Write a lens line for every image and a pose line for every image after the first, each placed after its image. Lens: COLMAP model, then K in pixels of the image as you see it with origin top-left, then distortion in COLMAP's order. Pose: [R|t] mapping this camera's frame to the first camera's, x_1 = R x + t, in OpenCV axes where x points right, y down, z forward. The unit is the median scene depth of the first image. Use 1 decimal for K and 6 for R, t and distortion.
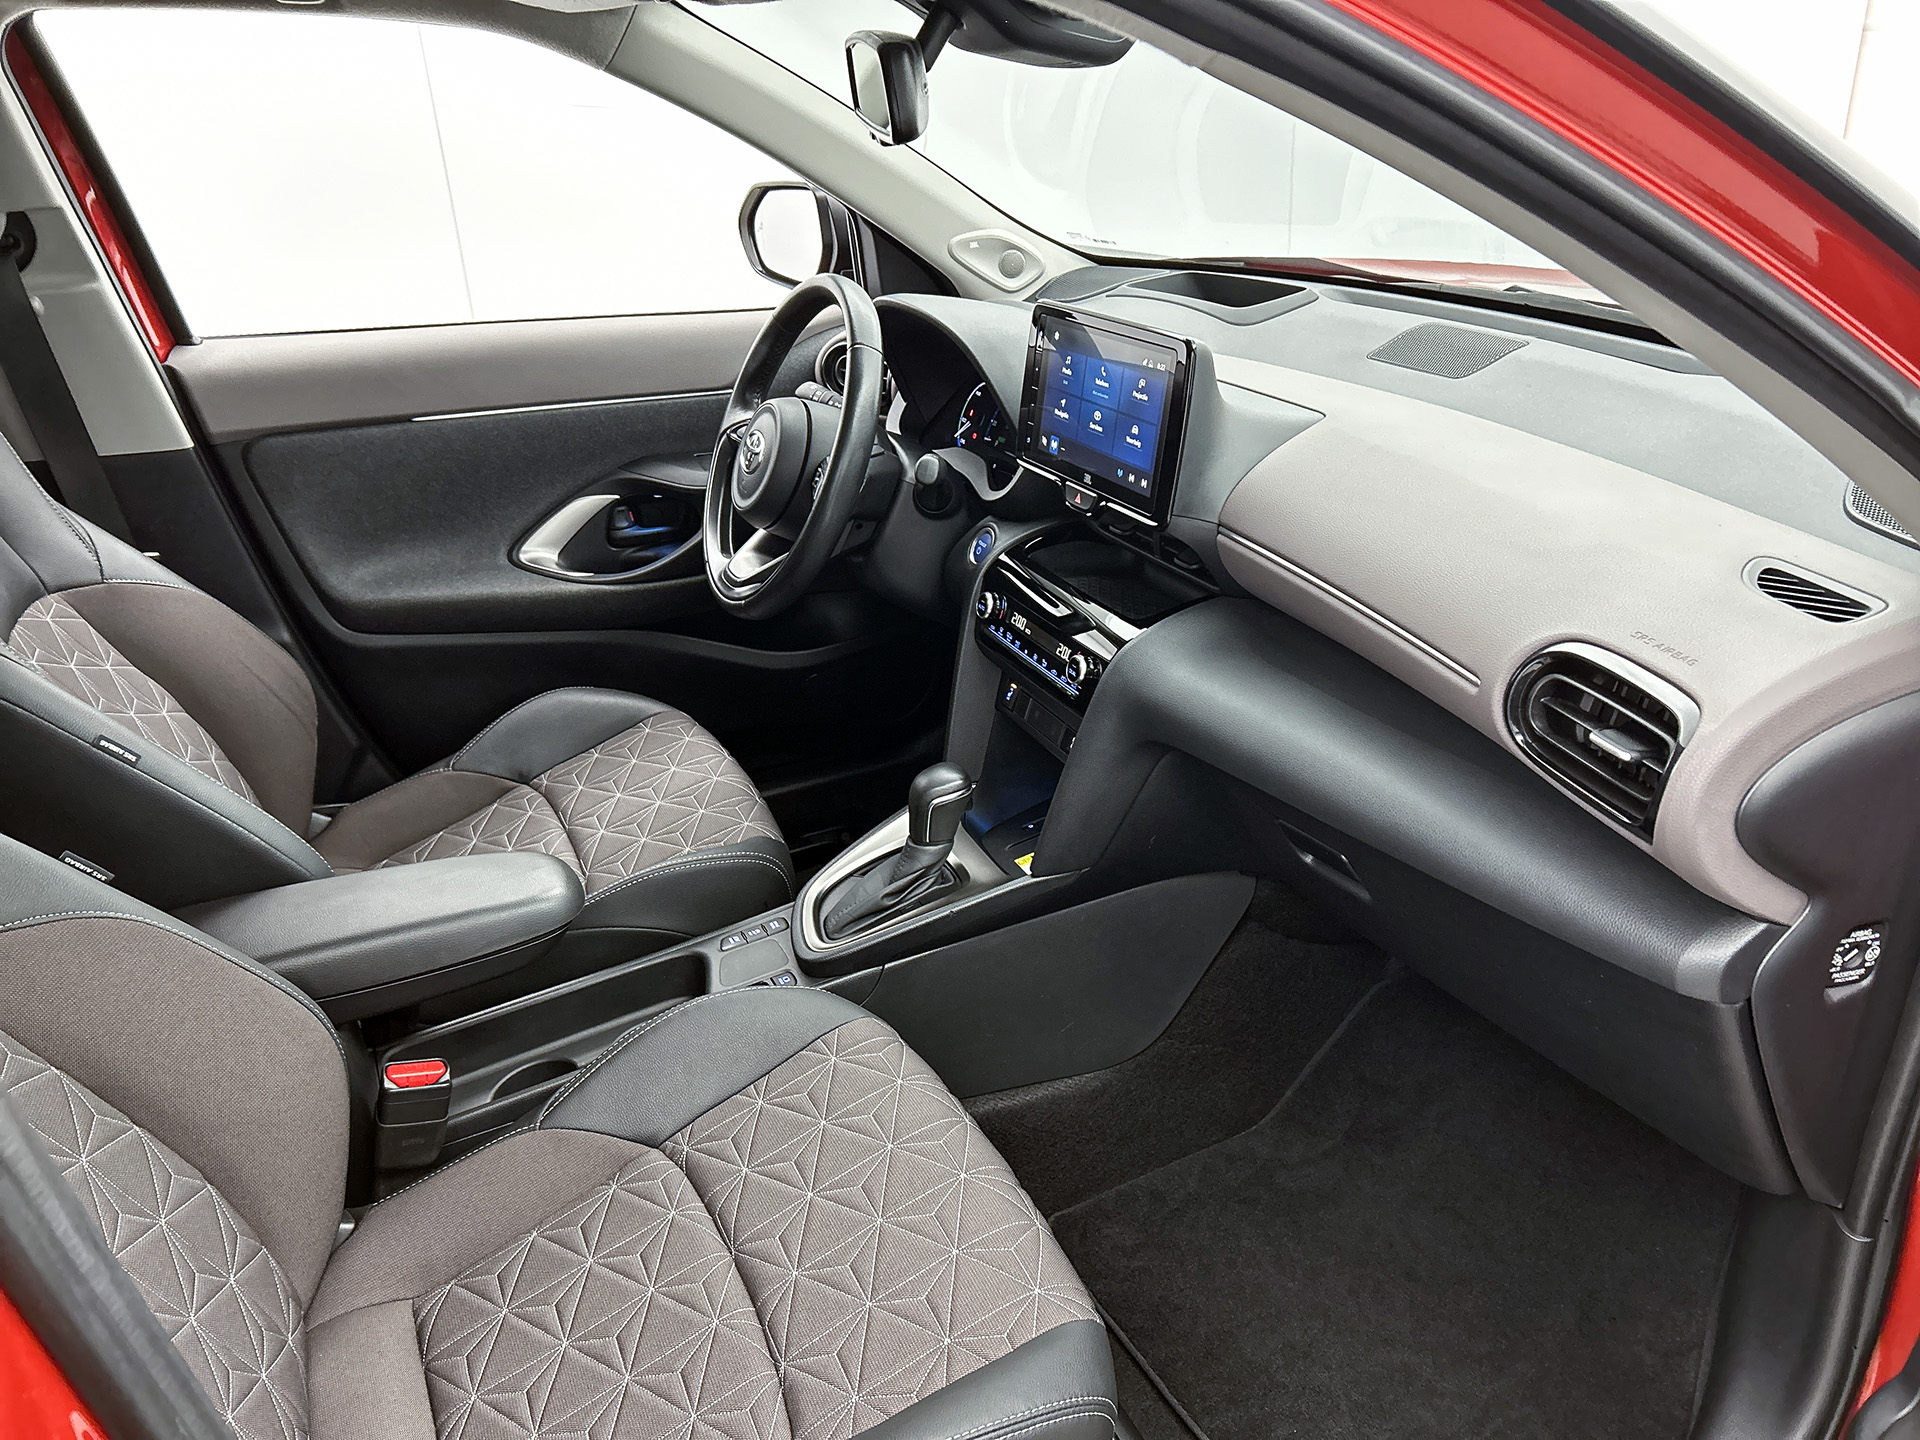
lens RADIAL K [[1441.3, 0, 976.7], [0, 1441.3, 714.2], [0, 0, 1]] dist [0.050745, -0.059074]
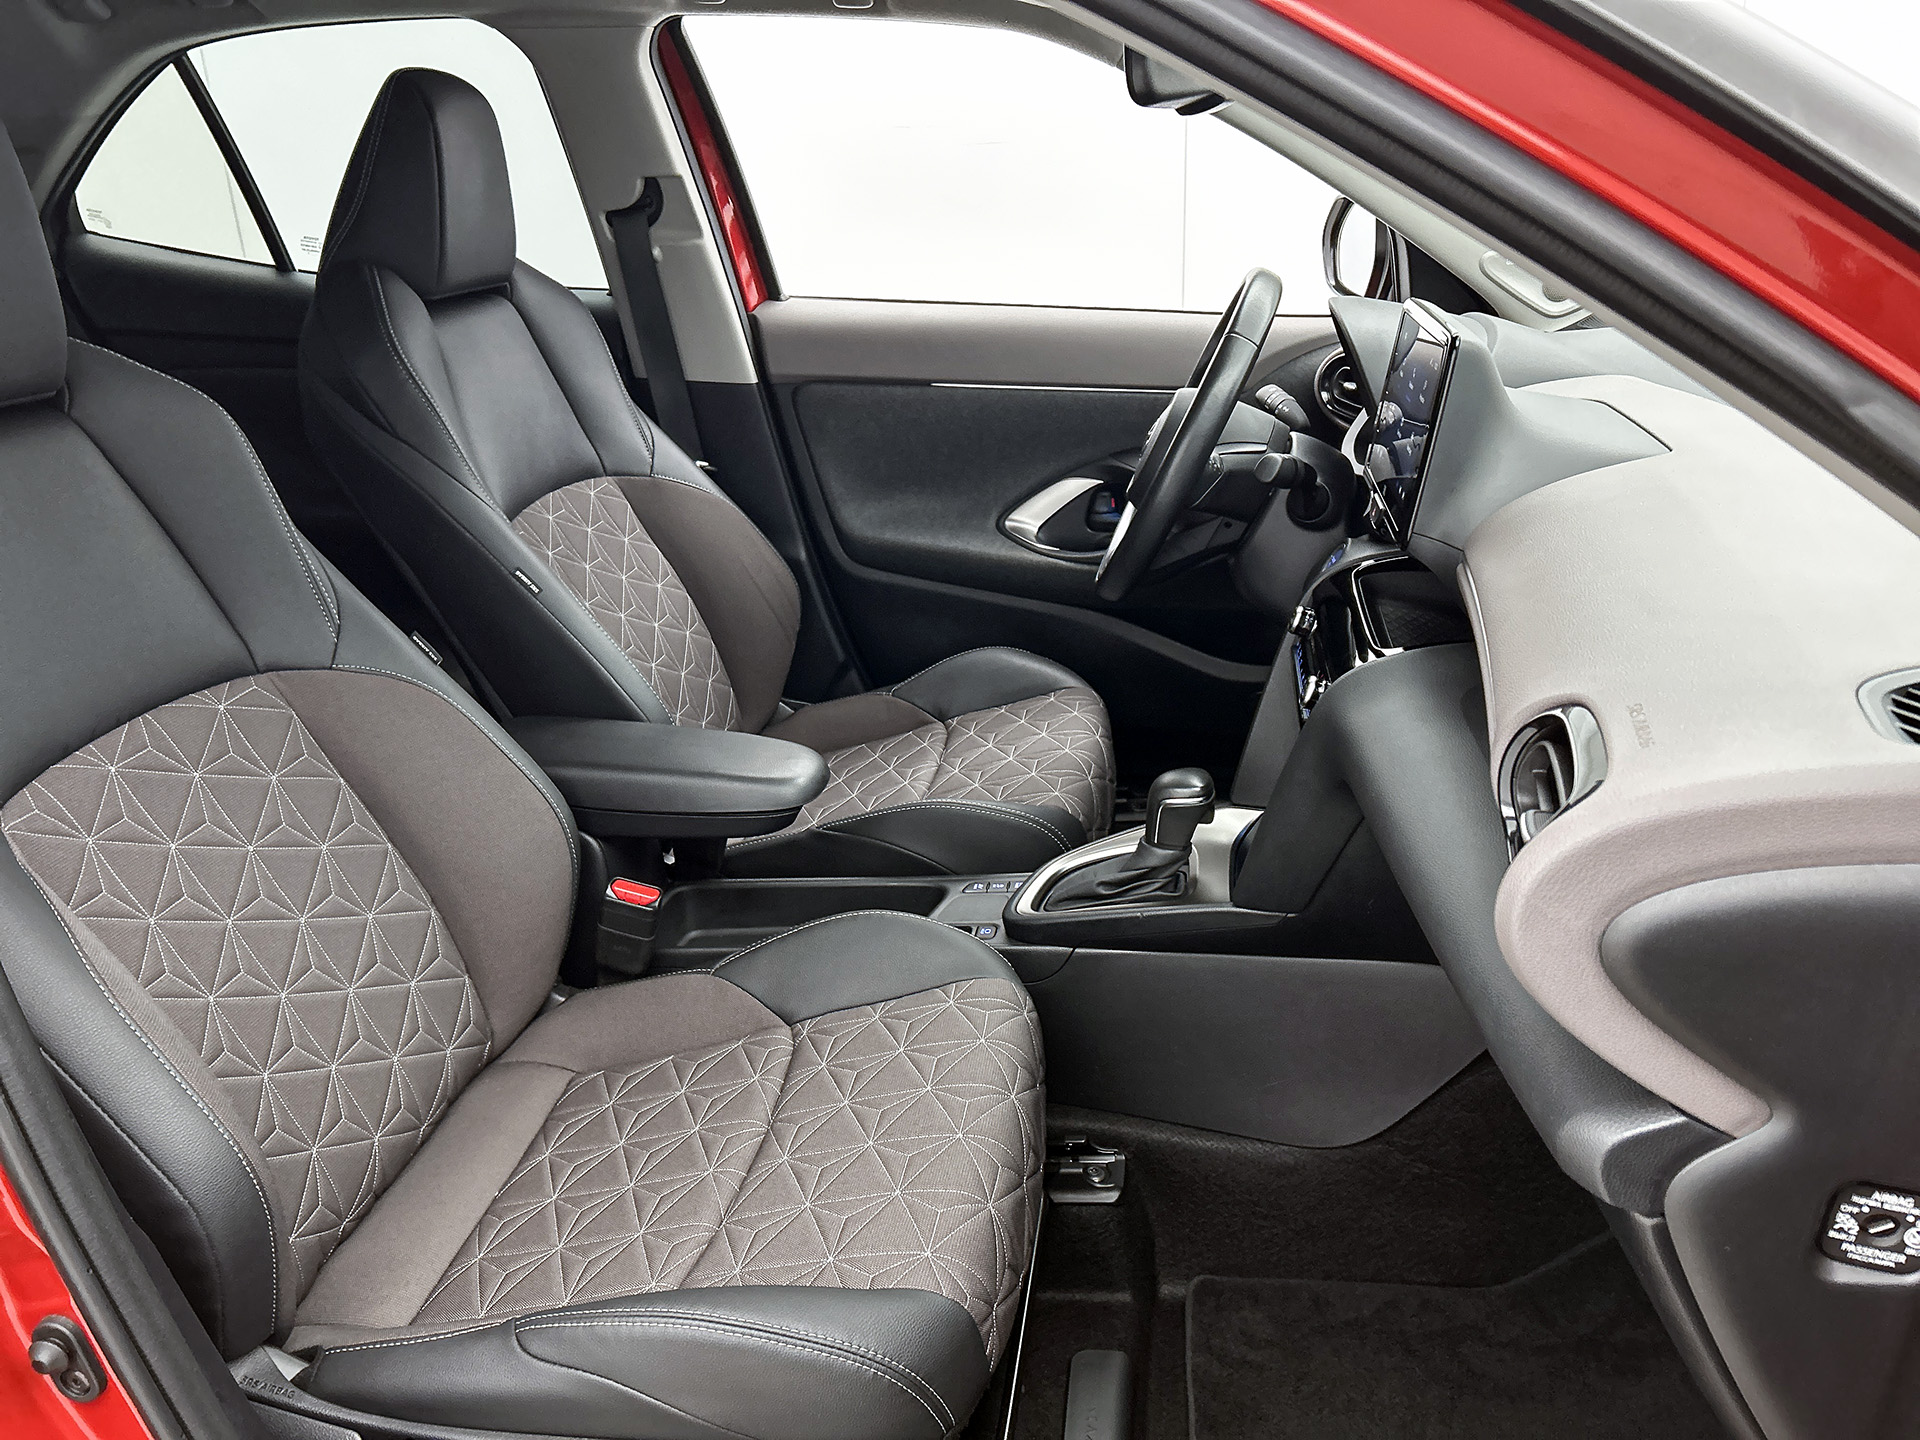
lens RADIAL K [[1441.3, 0, 975.6], [0, 1441.3, 721.0], [0, 0, 1]] dist [0.050745, -0.059074]
pose [[0.829550, 0.221121, -0.512789, 0.298535], [-0.238315, 0.970626, 0.033019, 0.005865], [0.505028, 0.094814, 0.857879, 0.089202]]
